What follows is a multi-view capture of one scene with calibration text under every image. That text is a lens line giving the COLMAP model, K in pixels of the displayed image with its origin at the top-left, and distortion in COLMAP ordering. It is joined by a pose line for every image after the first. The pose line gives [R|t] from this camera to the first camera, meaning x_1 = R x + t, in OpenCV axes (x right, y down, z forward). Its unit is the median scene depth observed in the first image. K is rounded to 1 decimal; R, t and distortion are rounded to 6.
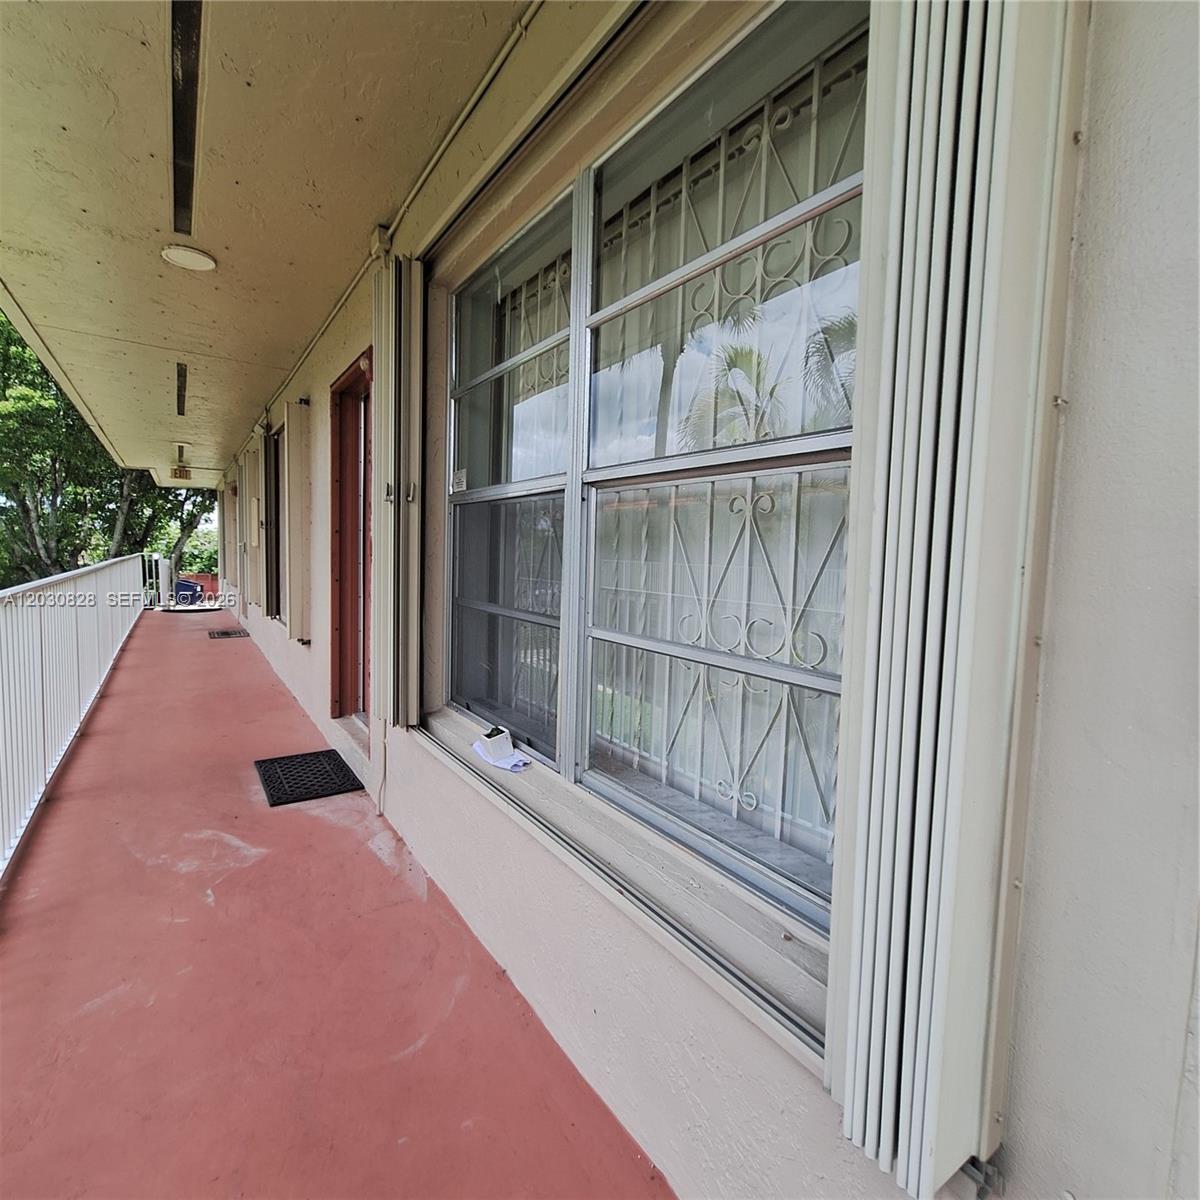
lens RADIAL K [[634.8, 0, 599.6], [0, 634.8, 600.6], [0, 0, 1]] dist [0.004198, 0.001828]
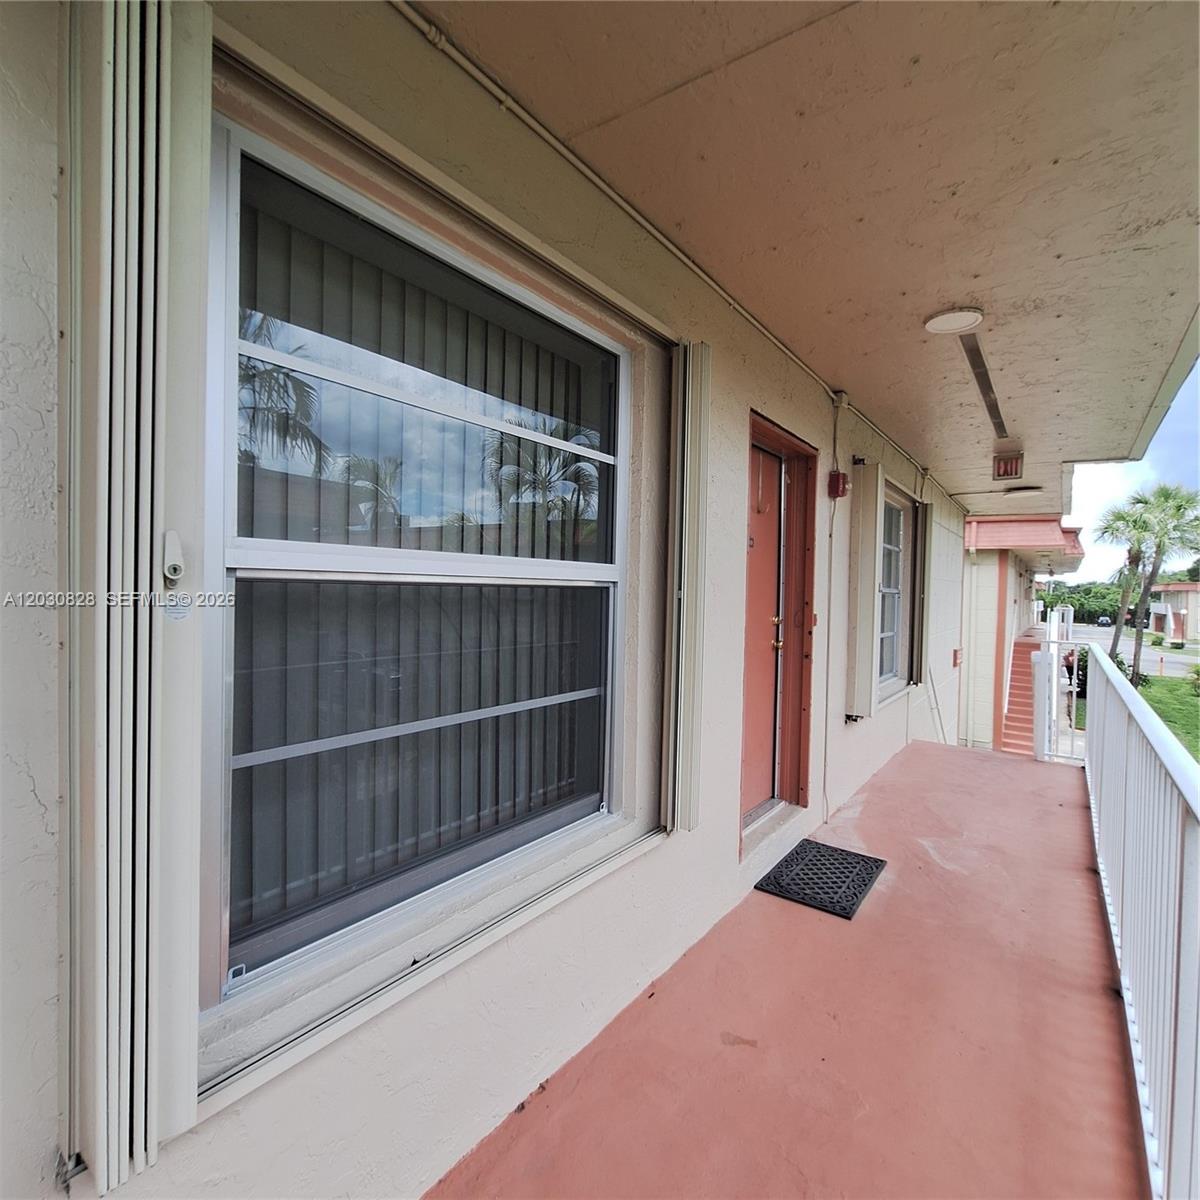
lens RADIAL K [[634.8, 0, 599.9], [0, 634.8, 601.4], [0, 0, 1]] dist [0.004198, 0.001828]
pose [[-0.354475, -0.049615, 0.933748, -1.285100], [0.034383, 0.997224, 0.066041, -0.200070], [-0.934433, 0.055515, -0.351785, 1.748048]]
